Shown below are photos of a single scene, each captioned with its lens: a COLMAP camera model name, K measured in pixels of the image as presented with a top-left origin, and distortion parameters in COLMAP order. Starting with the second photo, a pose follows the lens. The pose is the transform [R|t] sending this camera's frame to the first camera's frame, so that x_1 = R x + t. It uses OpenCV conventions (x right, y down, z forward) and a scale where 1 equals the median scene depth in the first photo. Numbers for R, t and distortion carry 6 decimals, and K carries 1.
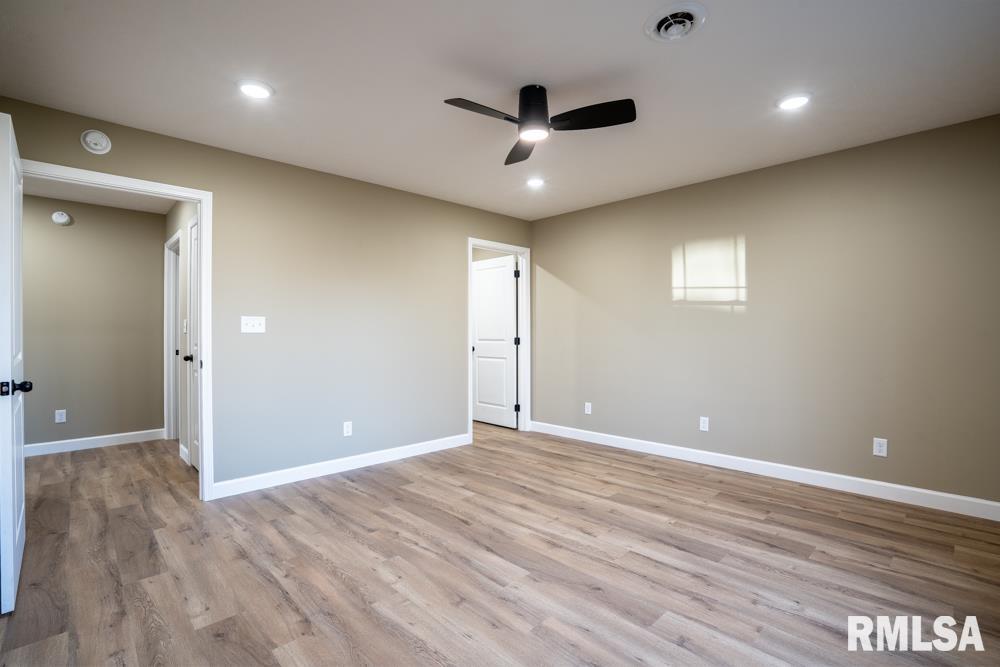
lens RADIAL K [[458.2, 0, 498.0], [0, 458.2, 332.6], [0, 0, 1]] dist [-0.052344, 0.012397]
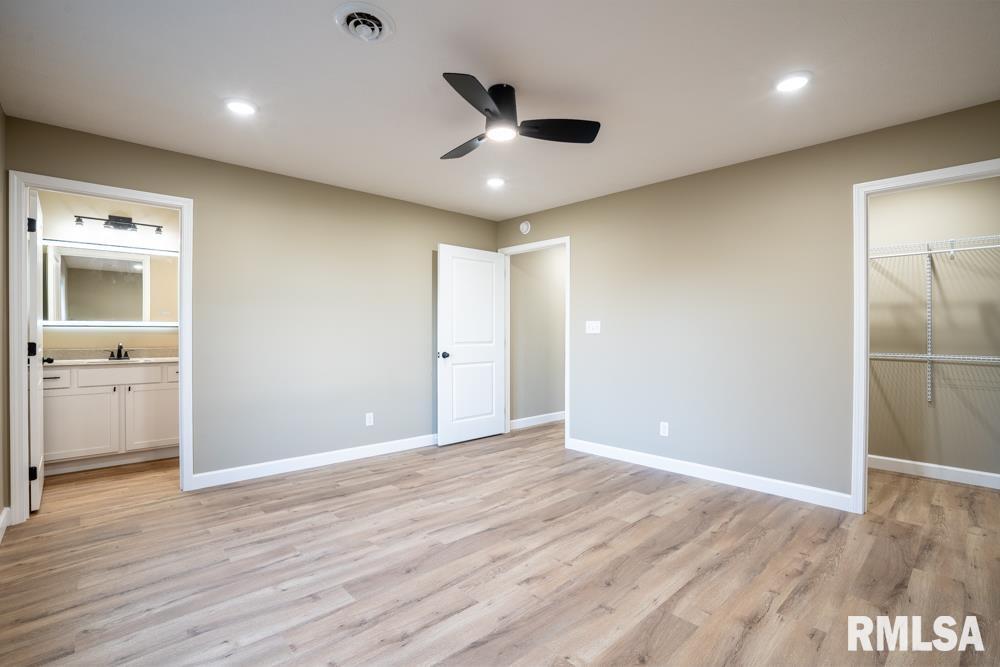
lens RADIAL K [[458.2, 0, 498.8], [0, 458.2, 332.2], [0, 0, 1]] dist [-0.052344, 0.012397]
pose [[-0.010263, 0.002644, -0.999944, 0.935973], [-0.004620, 0.999986, 0.002692, -0.006318], [0.999937, 0.004647, -0.010251, 0.882504]]
